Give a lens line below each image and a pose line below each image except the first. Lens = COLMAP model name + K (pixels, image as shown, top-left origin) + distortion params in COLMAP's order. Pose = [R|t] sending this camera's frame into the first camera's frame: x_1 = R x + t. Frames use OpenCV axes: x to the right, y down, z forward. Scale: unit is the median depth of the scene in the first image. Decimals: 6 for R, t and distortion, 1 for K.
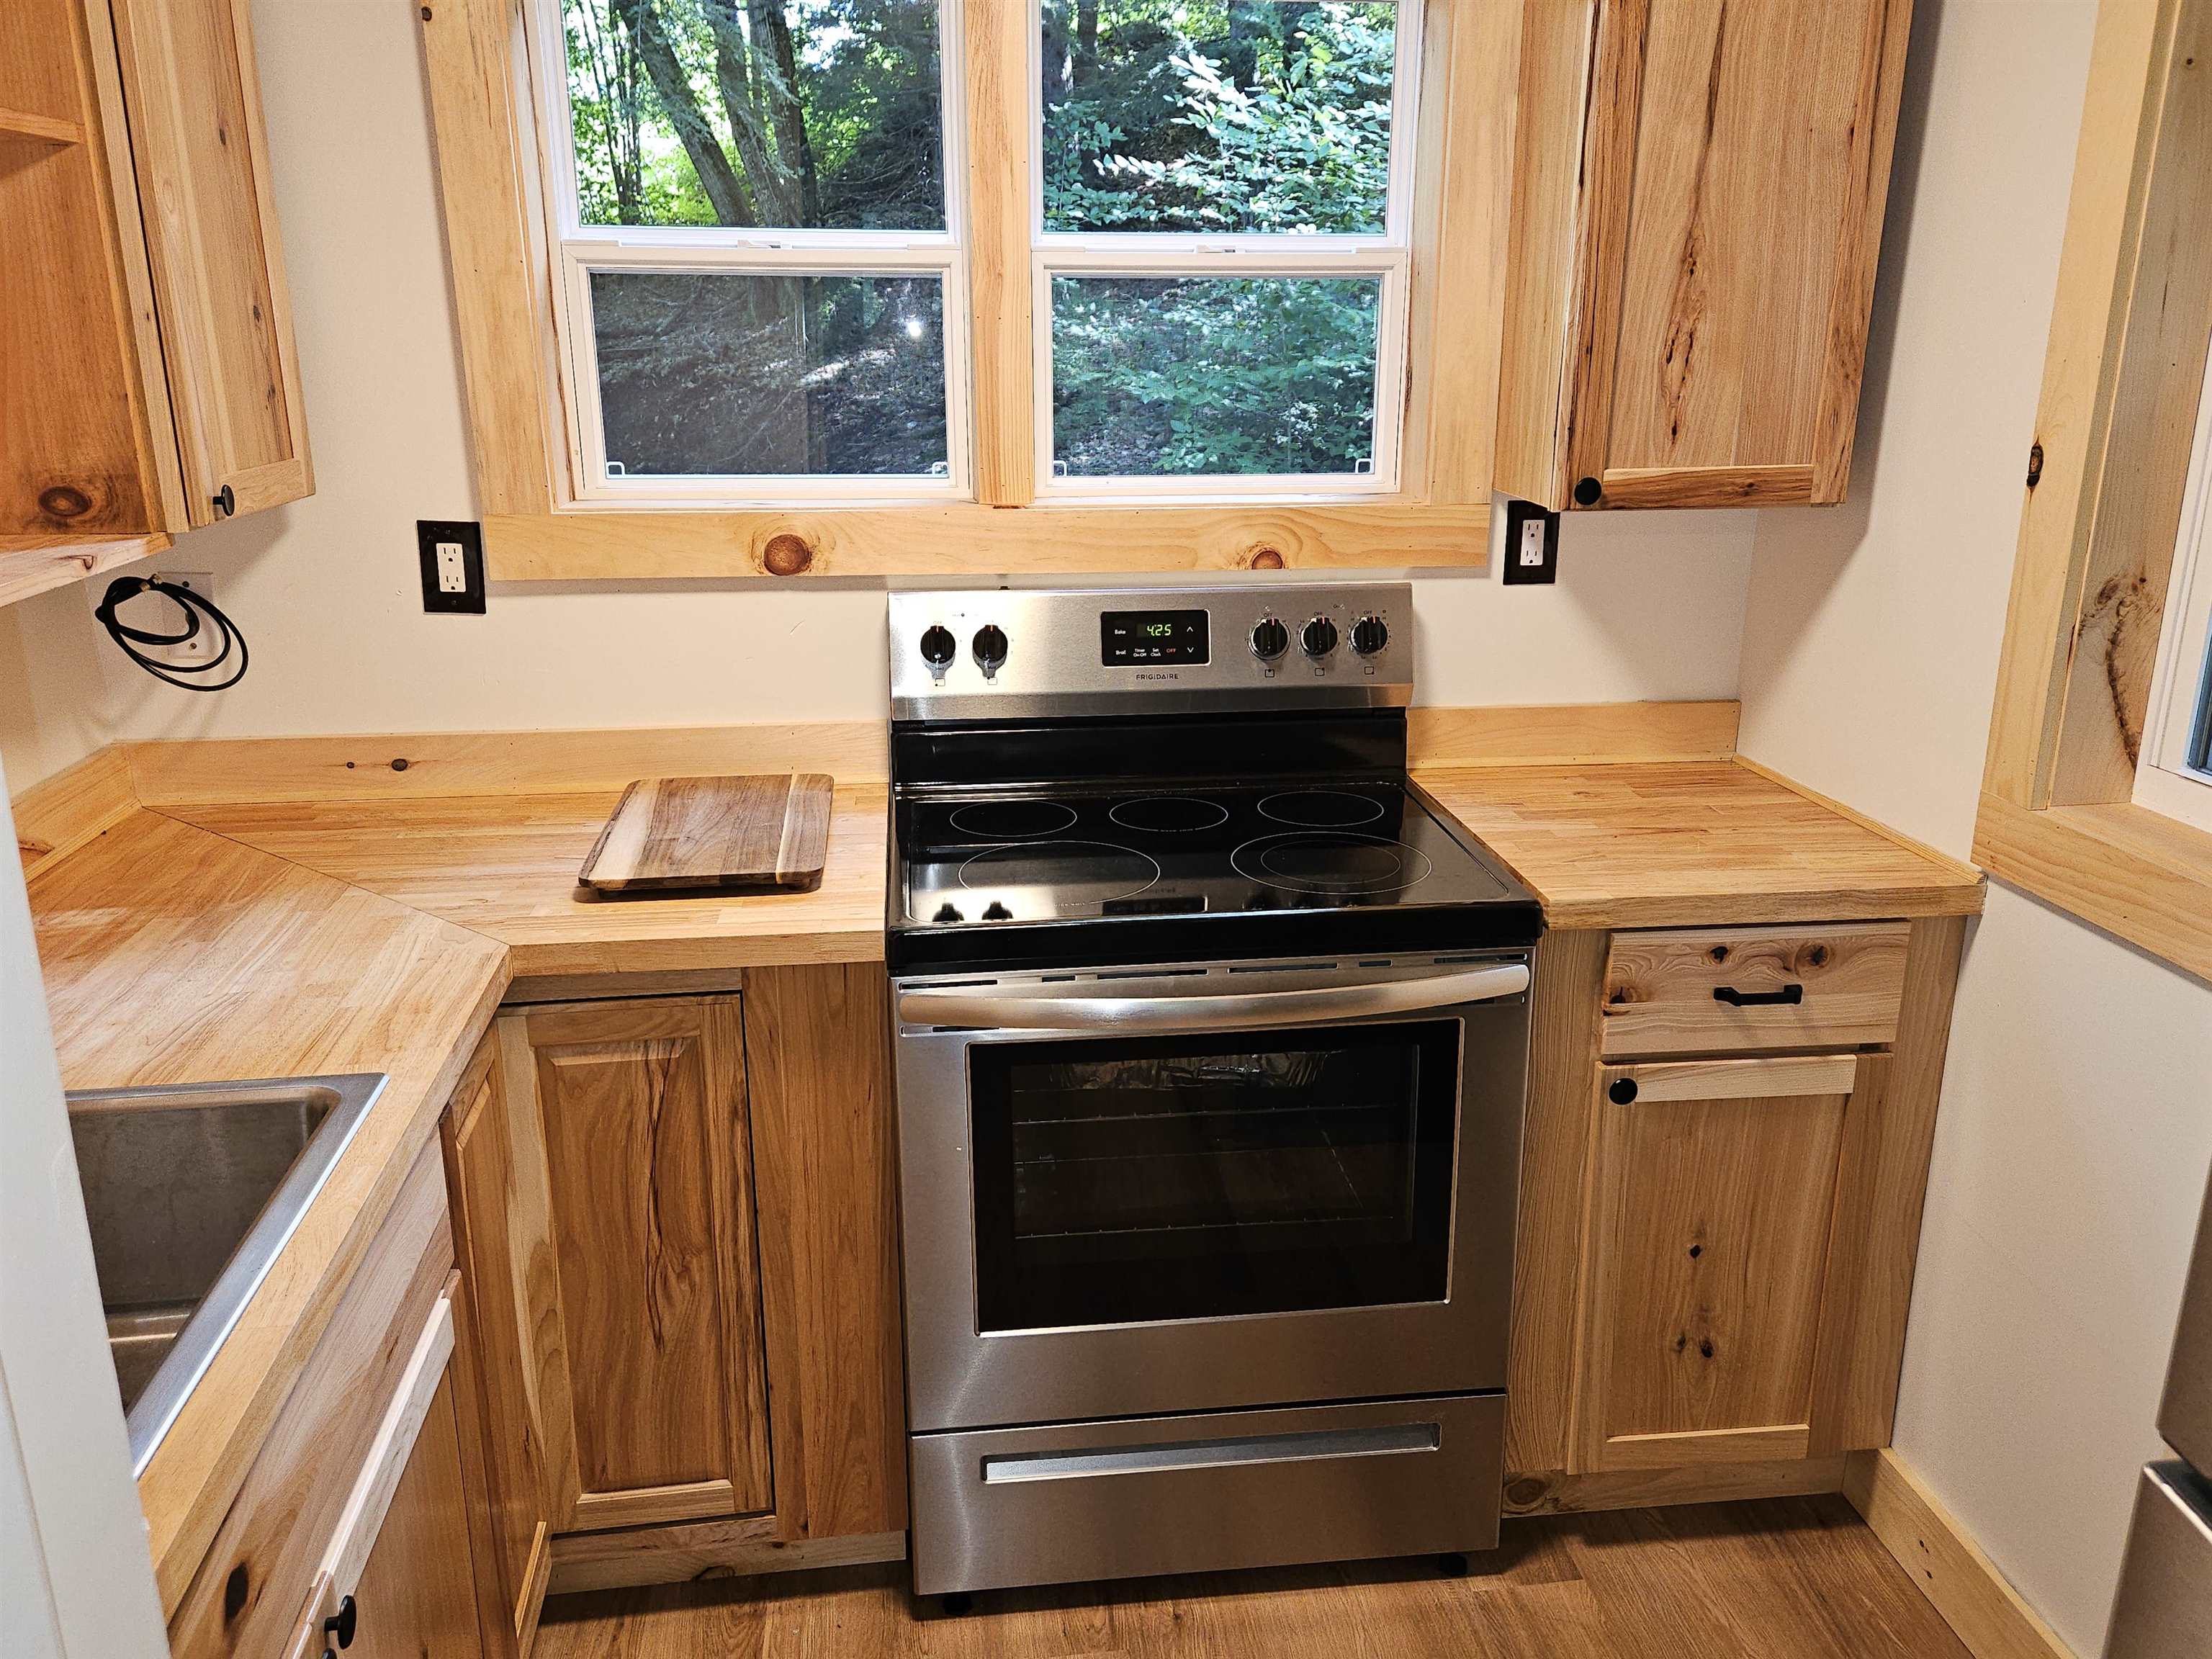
lens RADIAL K [[1677.7, 0, 1126.7], [0, 1677.7, 837.7], [0, 0, 1]] dist [0.080135, -0.075903]
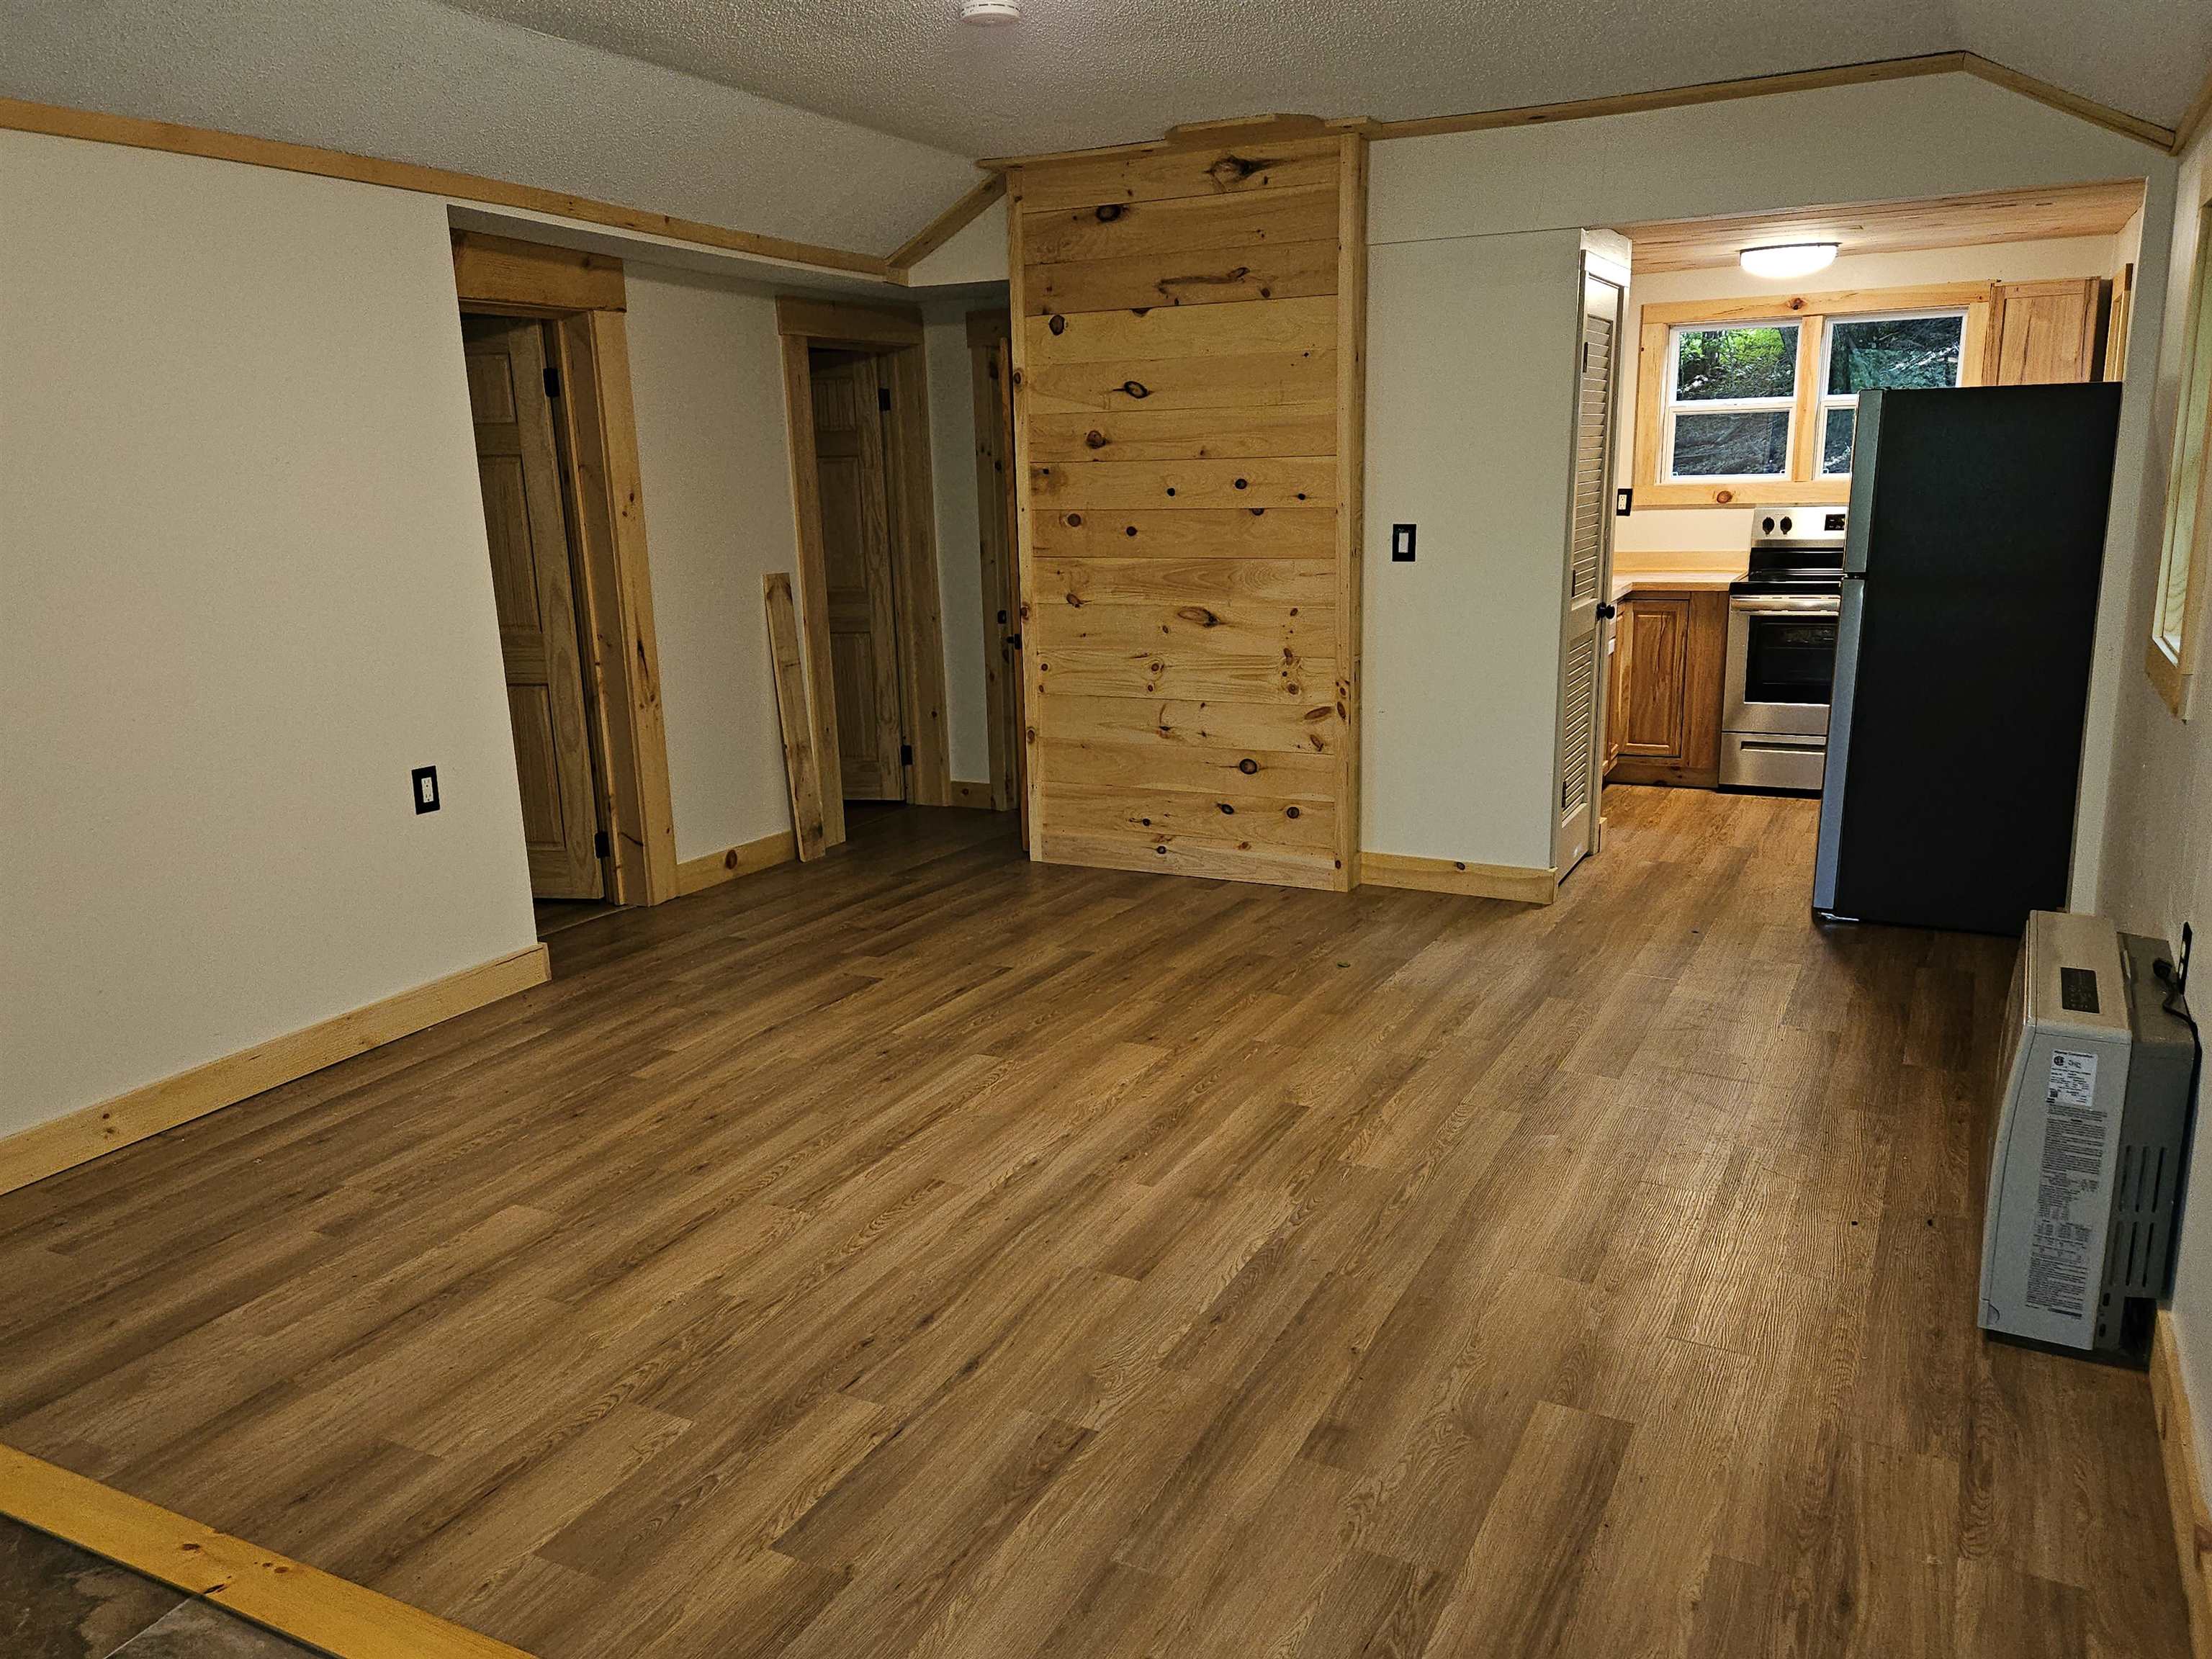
lens RADIAL K [[1674.0, 0, 1099.6], [0, 1674.0, 858.2], [0, 0, 1]] dist [0.082755, -0.080896]
pose [[0.823077, 0.111455, -0.556886, 0.703760], [-0.139976, 0.990116, -0.008722, 0.717206], [0.550410, 0.085129, 0.830543, -2.320377]]
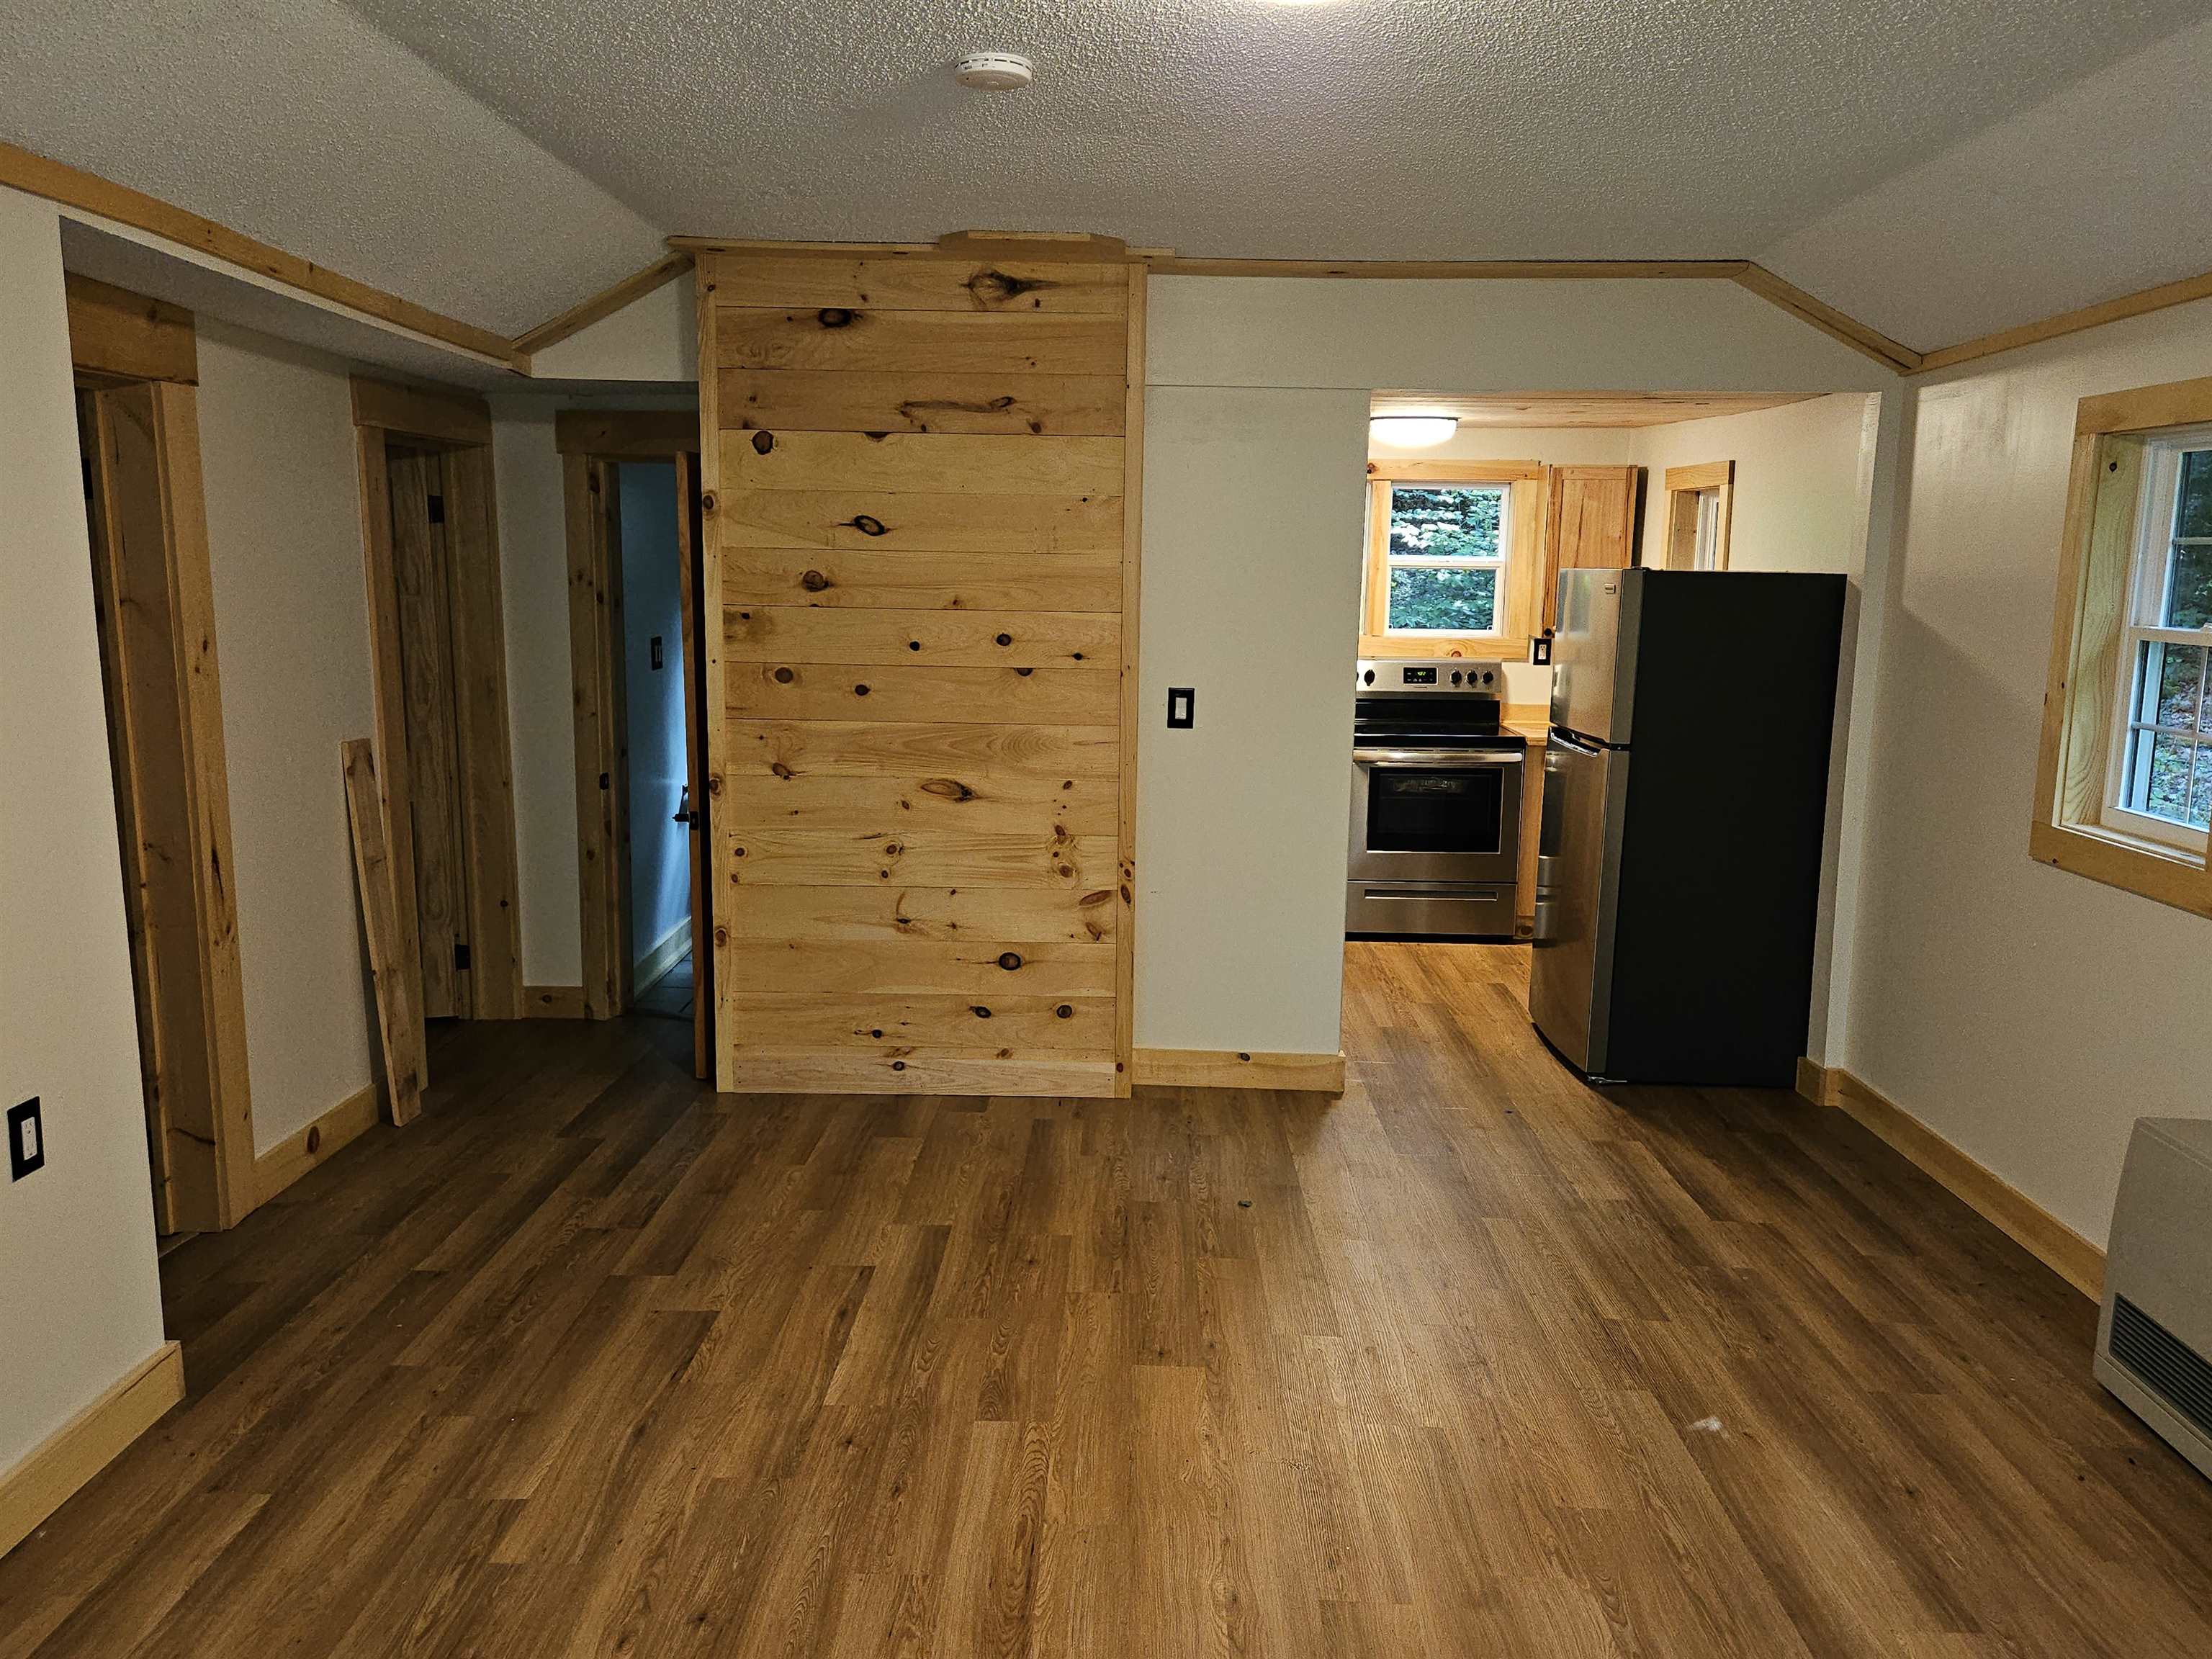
lens RADIAL K [[1677.7, 0, 1126.7], [0, 1677.7, 837.7], [0, 0, 1]] dist [0.080135, -0.075903]
pose [[0.990371, 0.037001, -0.133402, -0.100061], [-0.053762, 0.990785, -0.124320, 0.630049], [0.127573, 0.130295, 0.983234, -2.249156]]
